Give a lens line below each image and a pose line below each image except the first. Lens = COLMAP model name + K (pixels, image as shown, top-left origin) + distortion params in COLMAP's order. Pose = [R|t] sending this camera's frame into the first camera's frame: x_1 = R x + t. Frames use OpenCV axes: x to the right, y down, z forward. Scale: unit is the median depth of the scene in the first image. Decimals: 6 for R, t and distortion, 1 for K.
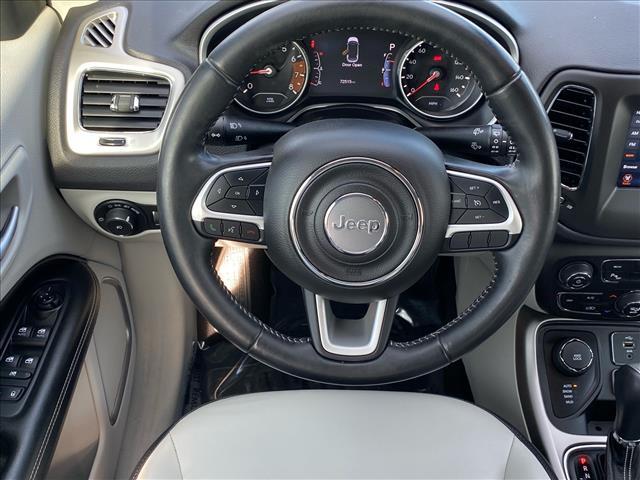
lens RADIAL K [[717.5, 0, 320.0], [0, 717.5, 240.0], [0, 0, 1]] dist [0.087839, -0.001292]
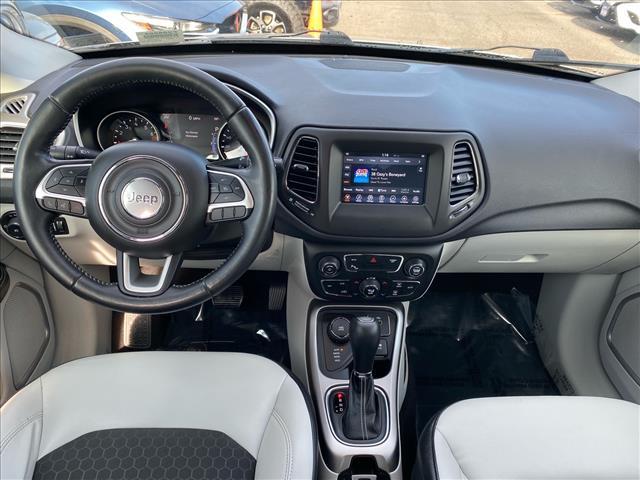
lens RADIAL K [[499.1, 0, 320.0], [0, 499.1, 240.0], [0, 0, 1]] dist [0.008149, -0.003918]
pose [[0.997871, 0.000296, 0.065224, 0.341242], [0.013842, 0.976250, -0.216204, 0.285834], [-0.063739, 0.216647, 0.974167, -0.048334]]
